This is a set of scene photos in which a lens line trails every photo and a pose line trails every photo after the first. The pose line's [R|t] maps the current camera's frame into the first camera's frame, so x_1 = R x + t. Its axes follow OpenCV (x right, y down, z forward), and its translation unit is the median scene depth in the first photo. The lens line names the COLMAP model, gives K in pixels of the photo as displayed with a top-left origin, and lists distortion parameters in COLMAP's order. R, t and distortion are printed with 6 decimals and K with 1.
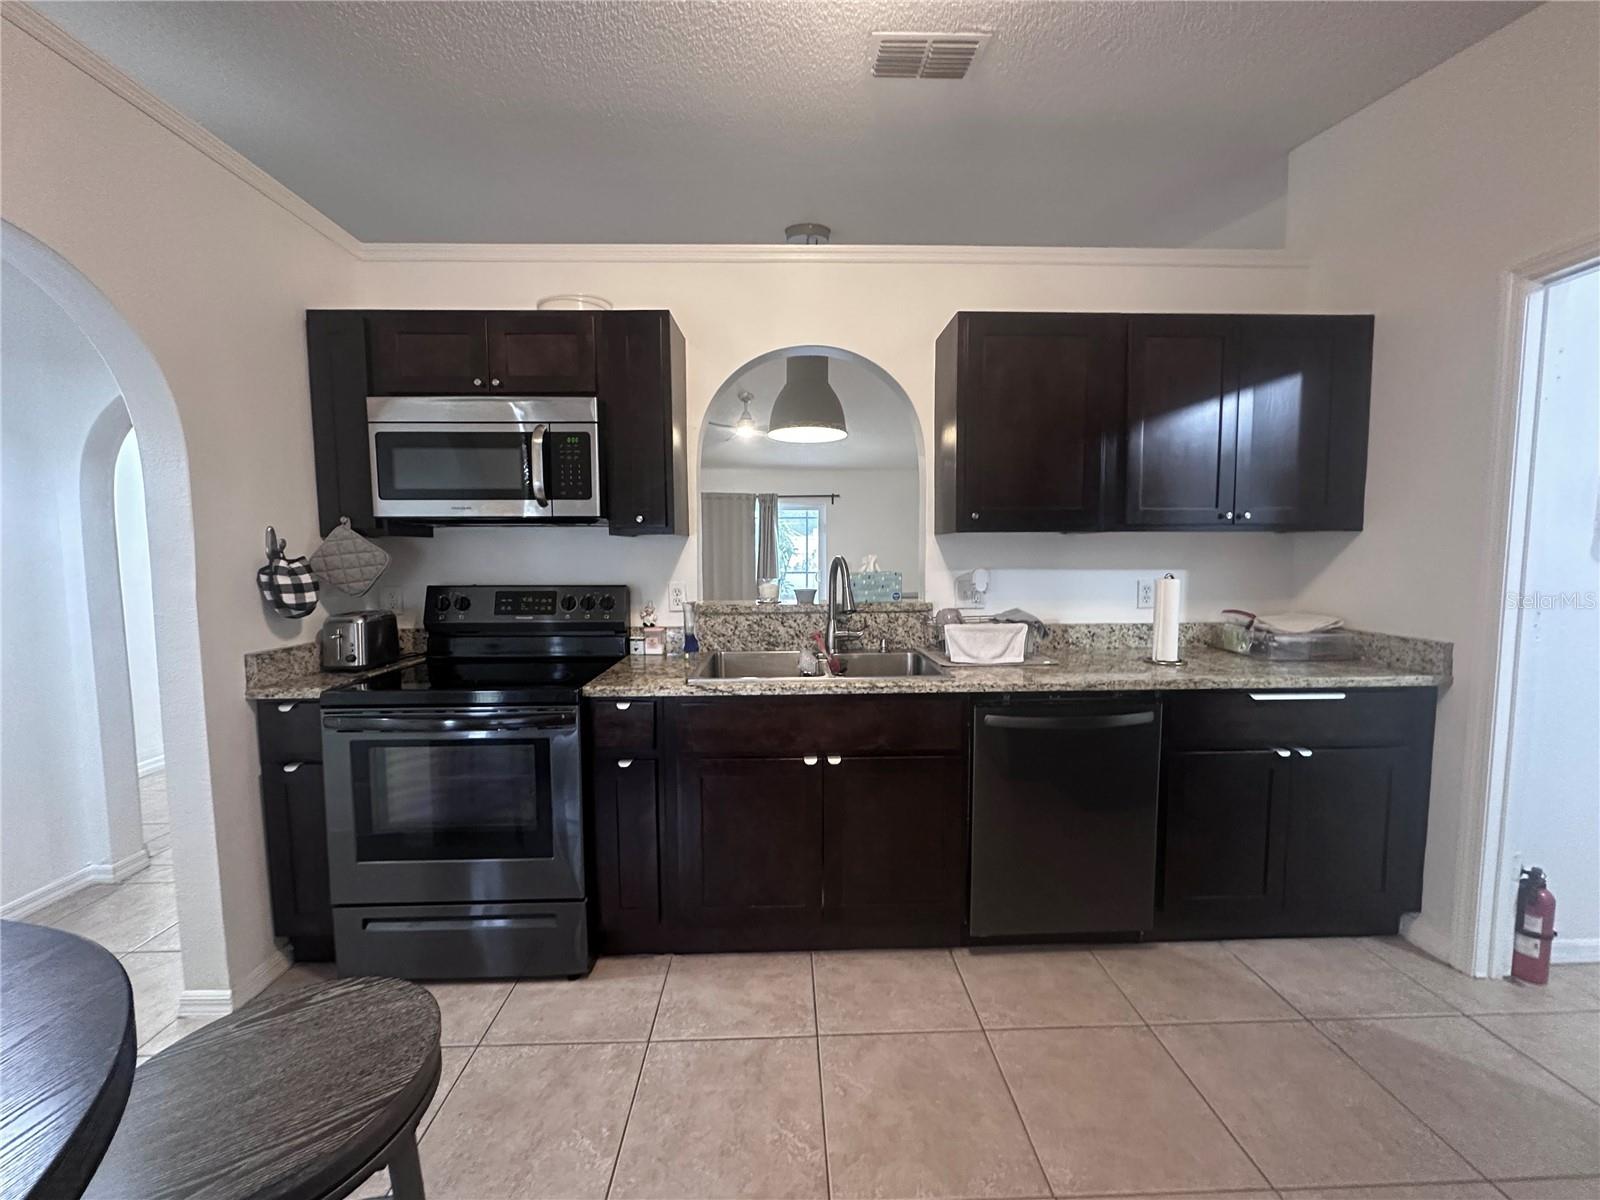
lens RADIAL K [[635.9, 0, 804.7], [0, 635.9, 599.1], [0, 0, 1]] dist [-0.002652, 0.000459]
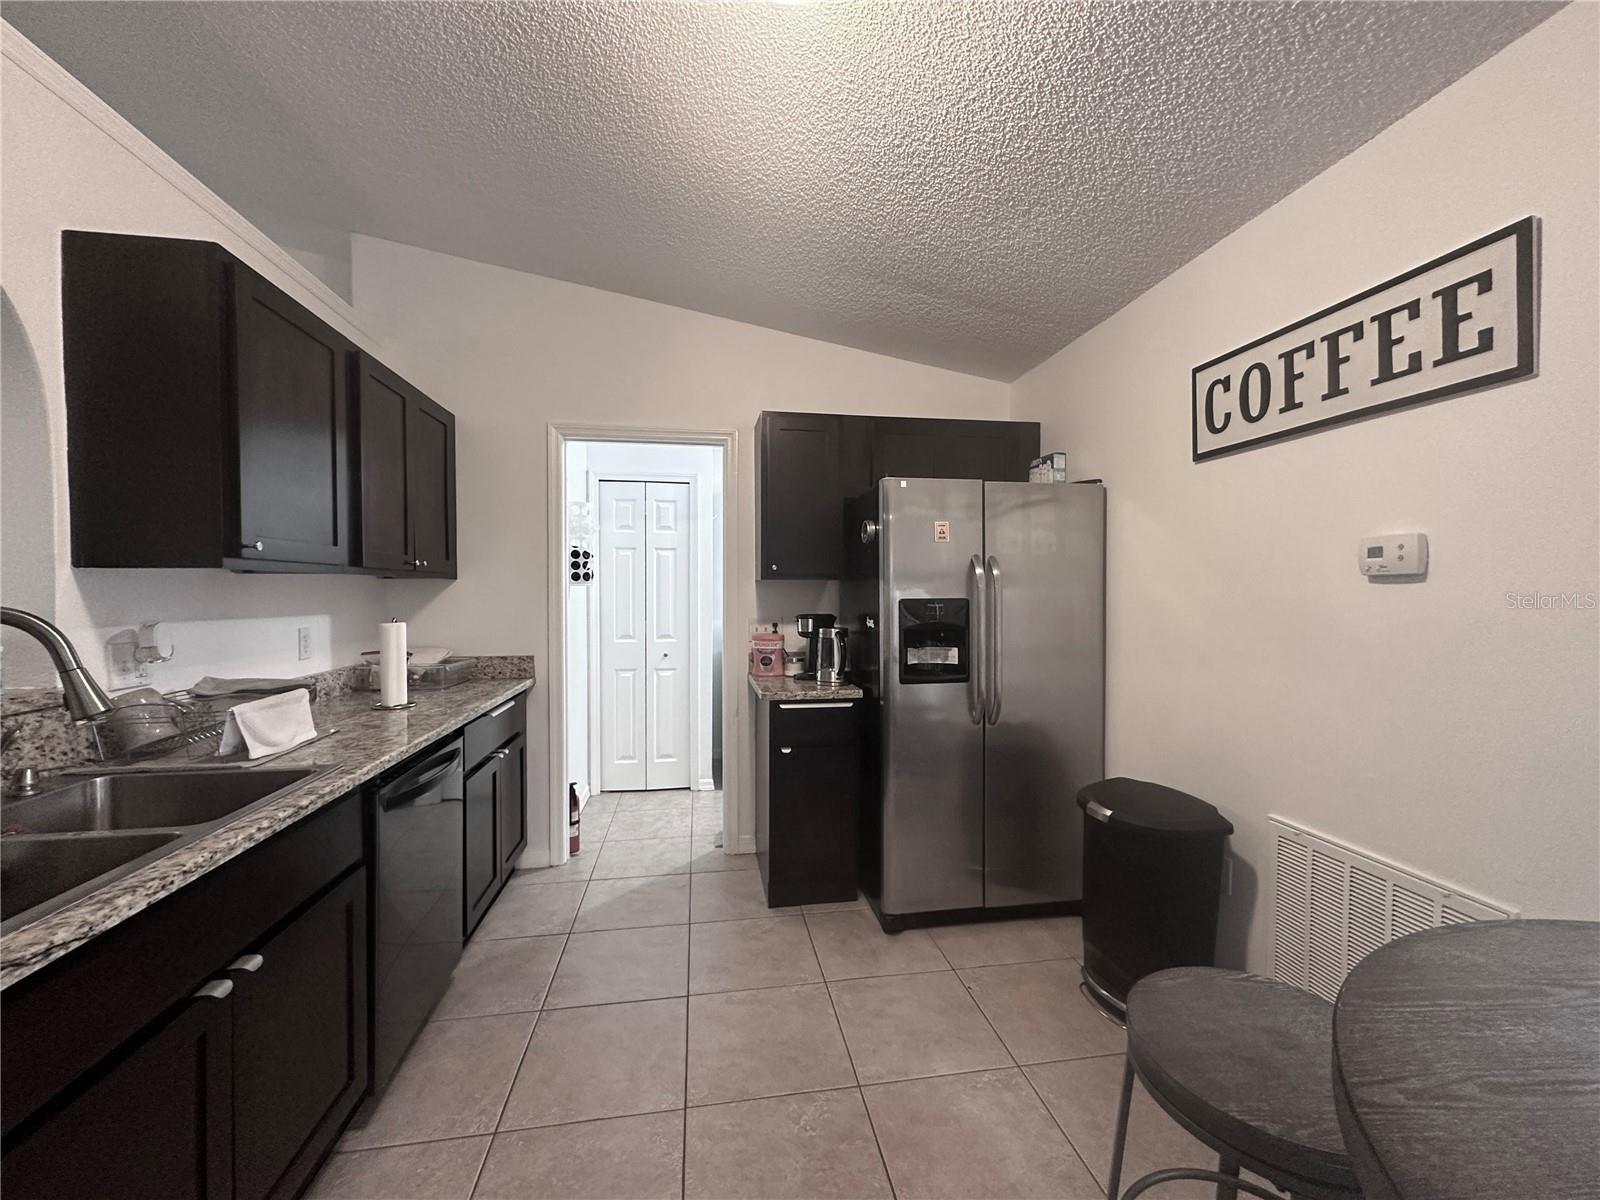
lens RADIAL K [[635.9, 0, 796.9], [0, 635.9, 598.7], [0, 0, 1]] dist [-0.002652, 0.000459]
pose [[-0.124108, -0.006653, 0.992246, -0.543594], [0.074164, 0.997118, 0.015962, -0.041956], [-0.989493, 0.075570, -0.123257, 0.534446]]
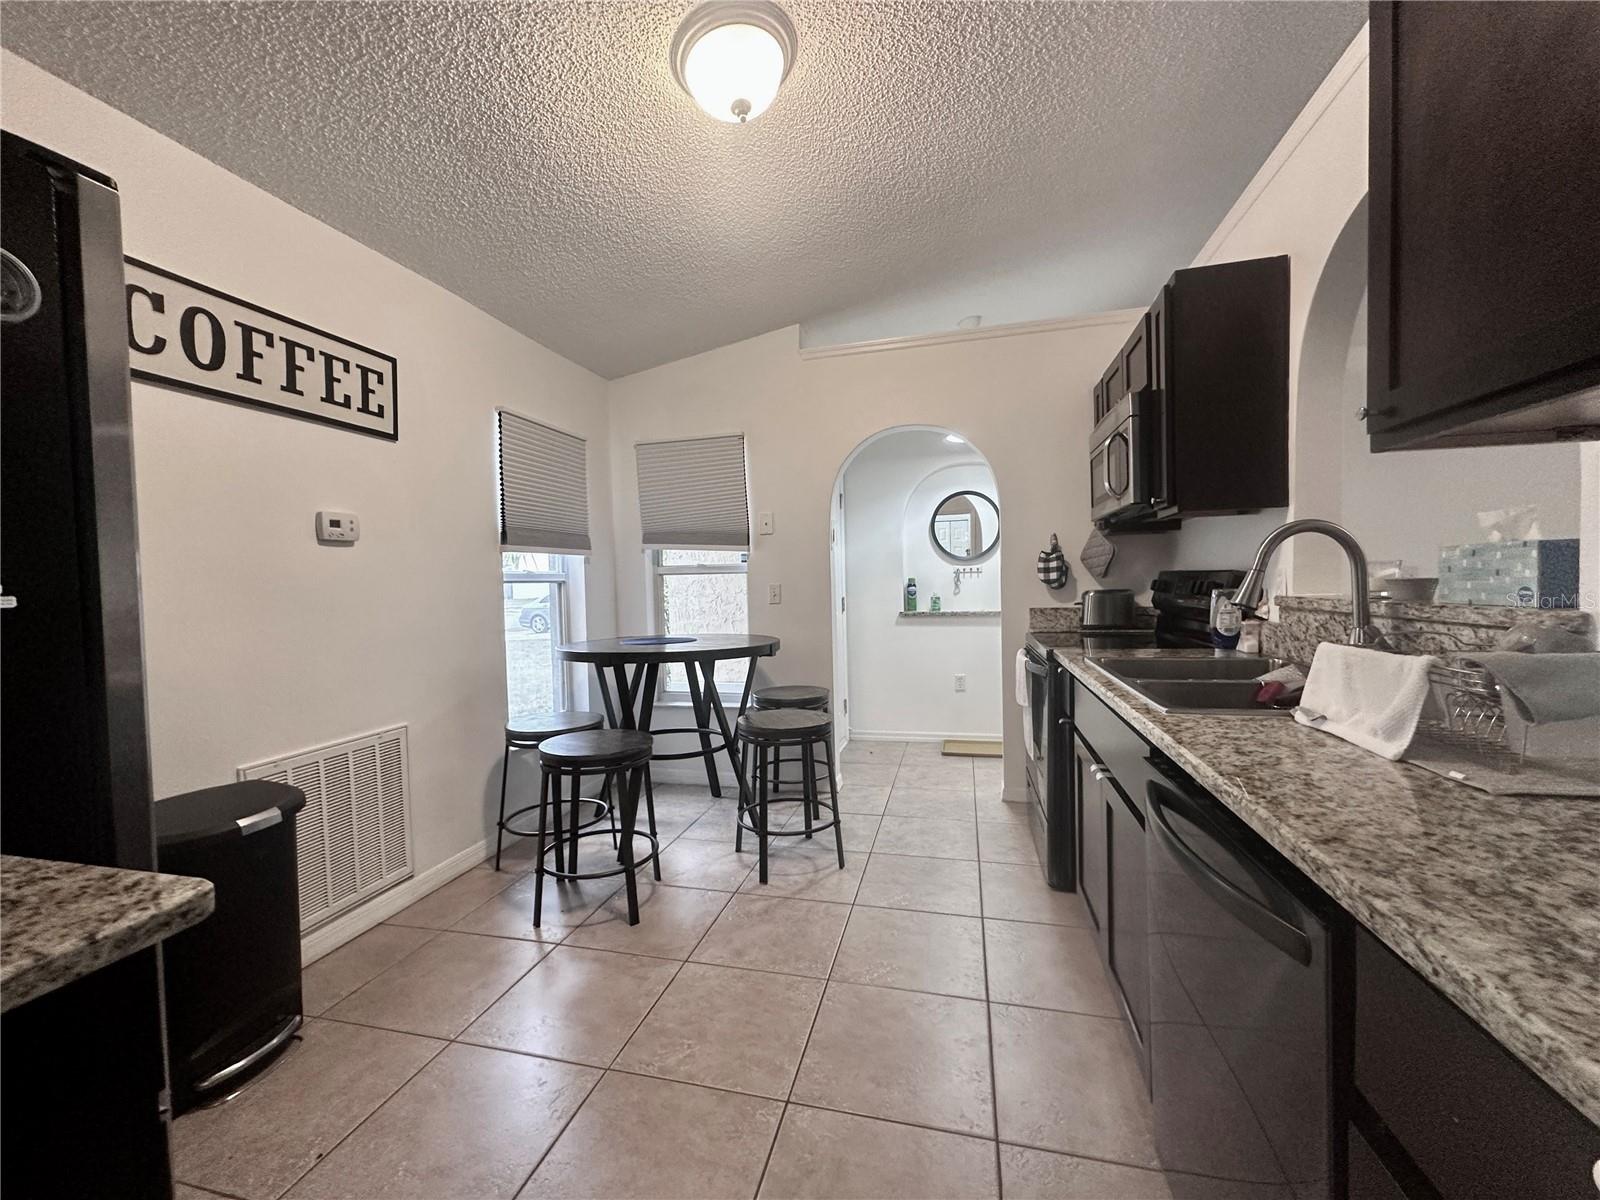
lens RADIAL K [[635.9, 0, 804.6], [0, 635.9, 597.9], [0, 0, 1]] dist [-0.002652, 0.000459]
pose [[-0.273776, 0.036606, -0.961097, 0.887129], [-0.046489, 0.997604, 0.051240, -0.001932], [0.960669, 0.058709, -0.271418, 0.796370]]
